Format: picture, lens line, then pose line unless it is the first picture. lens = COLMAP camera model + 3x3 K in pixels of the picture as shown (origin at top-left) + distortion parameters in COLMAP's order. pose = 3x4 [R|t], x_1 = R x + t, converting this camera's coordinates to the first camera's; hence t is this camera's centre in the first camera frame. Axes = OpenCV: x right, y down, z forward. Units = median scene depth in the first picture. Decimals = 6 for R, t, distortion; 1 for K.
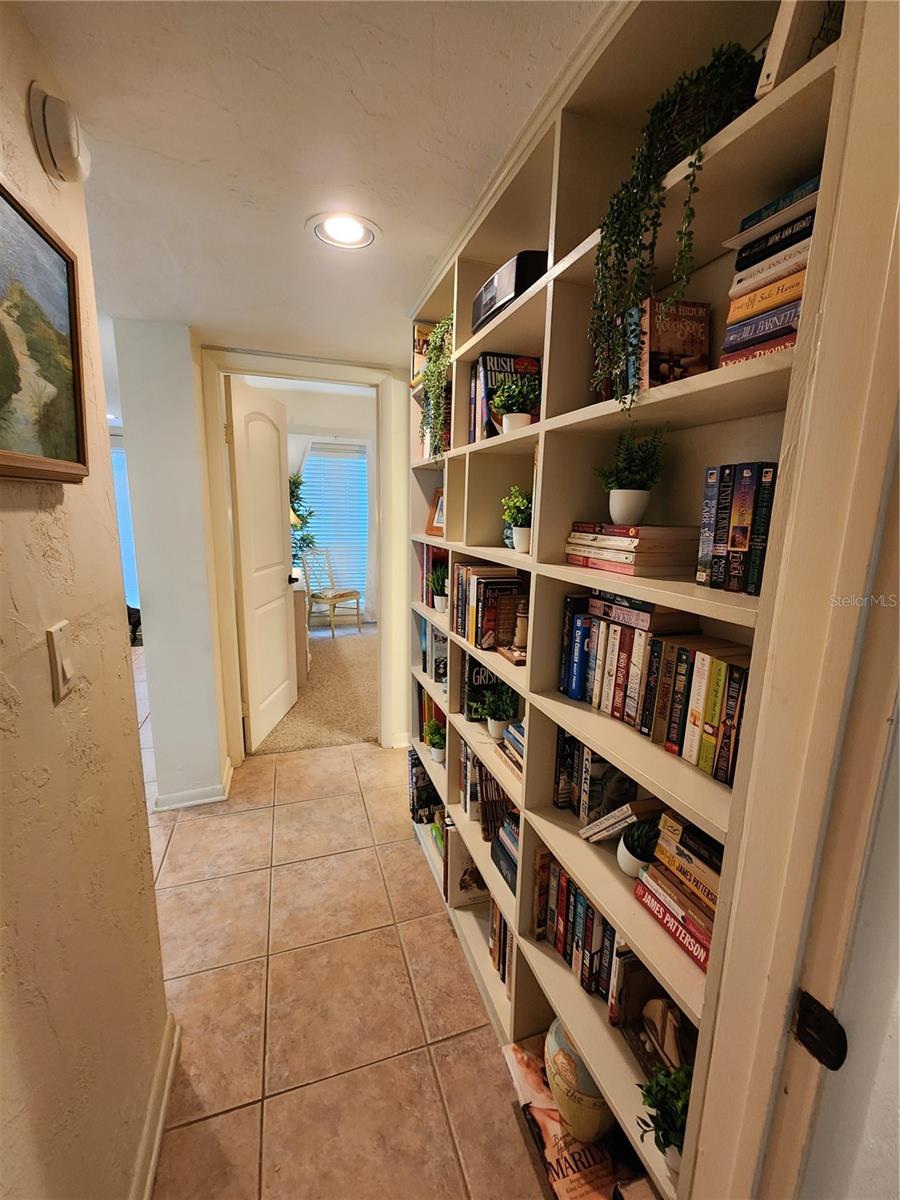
lens RADIAL K [[484.1, 0, 447.8], [0, 484.1, 602.5], [0, 0, 1]] dist [0.000105, -0.000071]
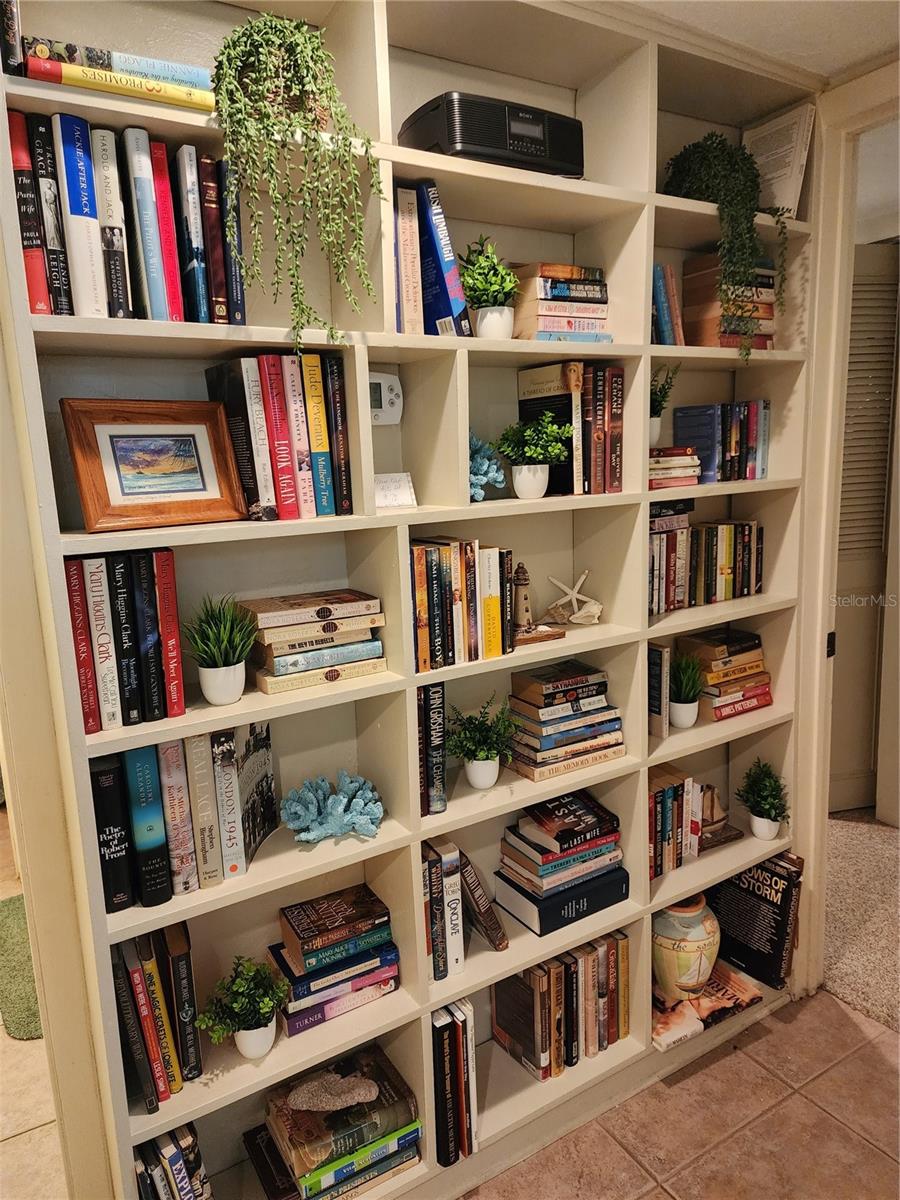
lens RADIAL K [[810.3, 0, 450.1], [0, 810.3, 598.8], [0, 0, 1]] dist [-0.003380, -0.000007]
pose [[-0.216839, -0.163930, 0.962345, -1.555454], [0.243898, 0.945439, 0.216007, -0.378950], [-0.945248, 0.281552, -0.165026, 1.966941]]
